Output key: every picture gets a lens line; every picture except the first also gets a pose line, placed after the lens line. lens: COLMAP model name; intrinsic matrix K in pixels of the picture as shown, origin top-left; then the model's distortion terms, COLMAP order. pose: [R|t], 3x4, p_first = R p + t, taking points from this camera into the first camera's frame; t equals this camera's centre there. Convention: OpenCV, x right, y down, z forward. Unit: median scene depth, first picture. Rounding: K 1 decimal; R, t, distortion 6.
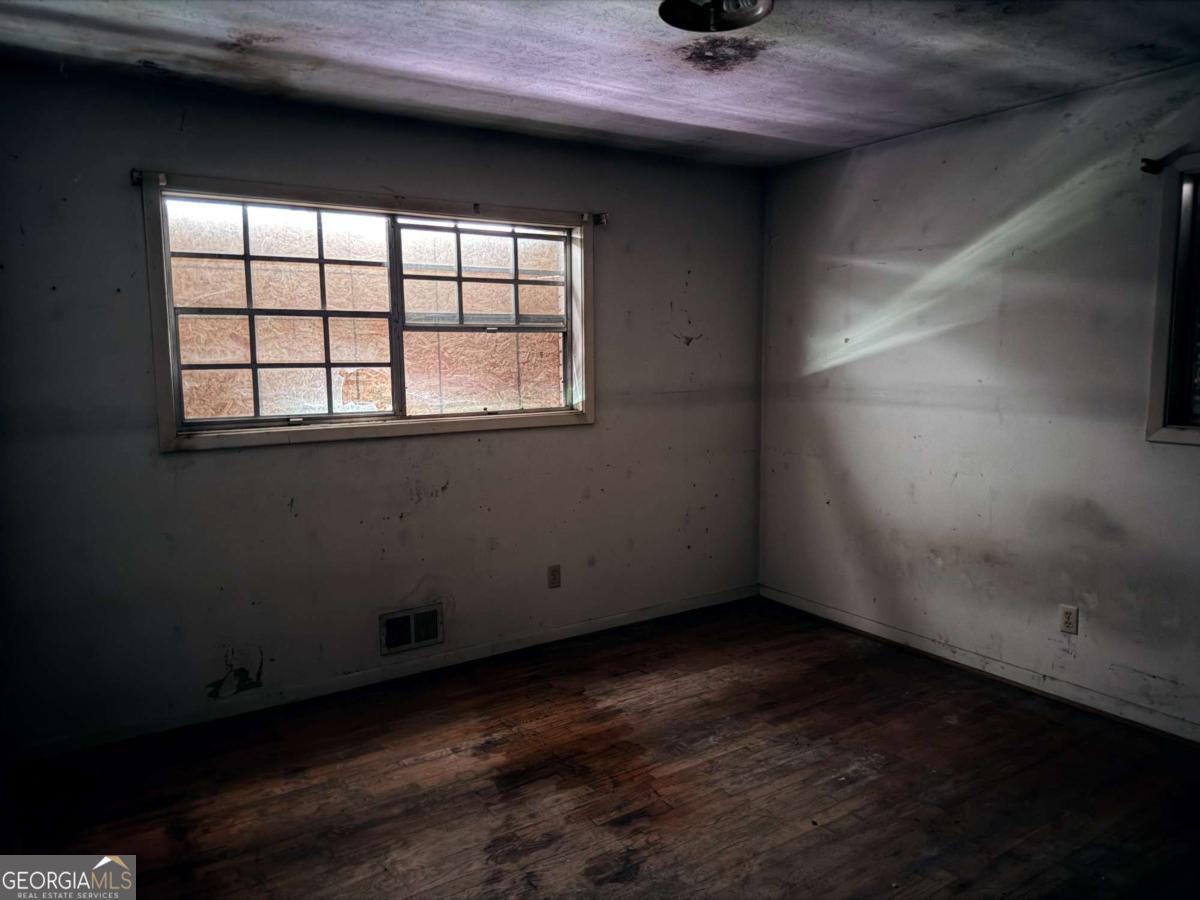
lens RADIAL K [[841.1, 0, 597.9], [0, 841.1, 446.6], [0, 0, 1]] dist [0.005994, -0.019810]
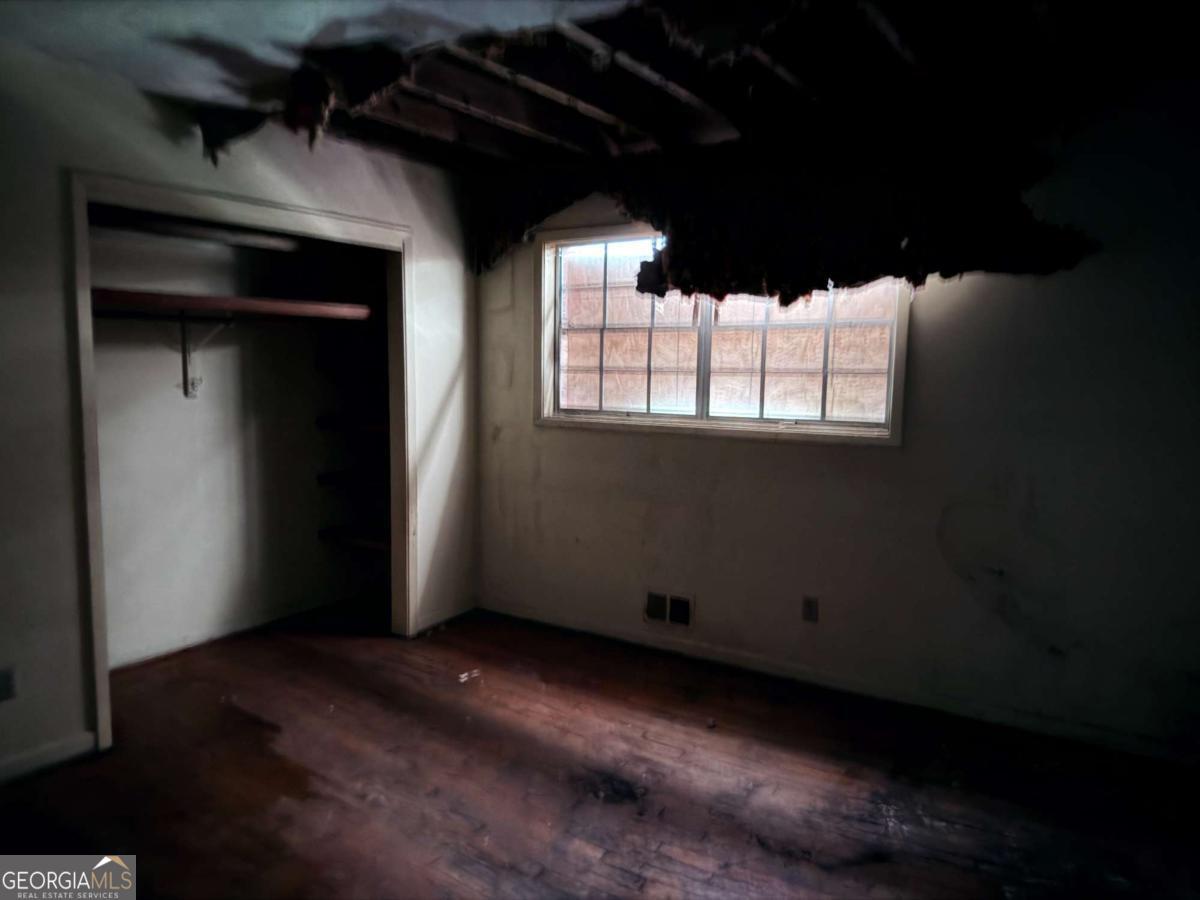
lens RADIAL K [[831.6, 0, 598.9], [0, 831.6, 449.5], [0, 0, 1]] dist [0.010584, -0.050516]
pose [[0.376969, 0.104345, -0.920330, 0.827932], [-0.113567, 0.991344, 0.065879, -0.060804], [0.919237, 0.079685, 0.385556, 0.520768]]
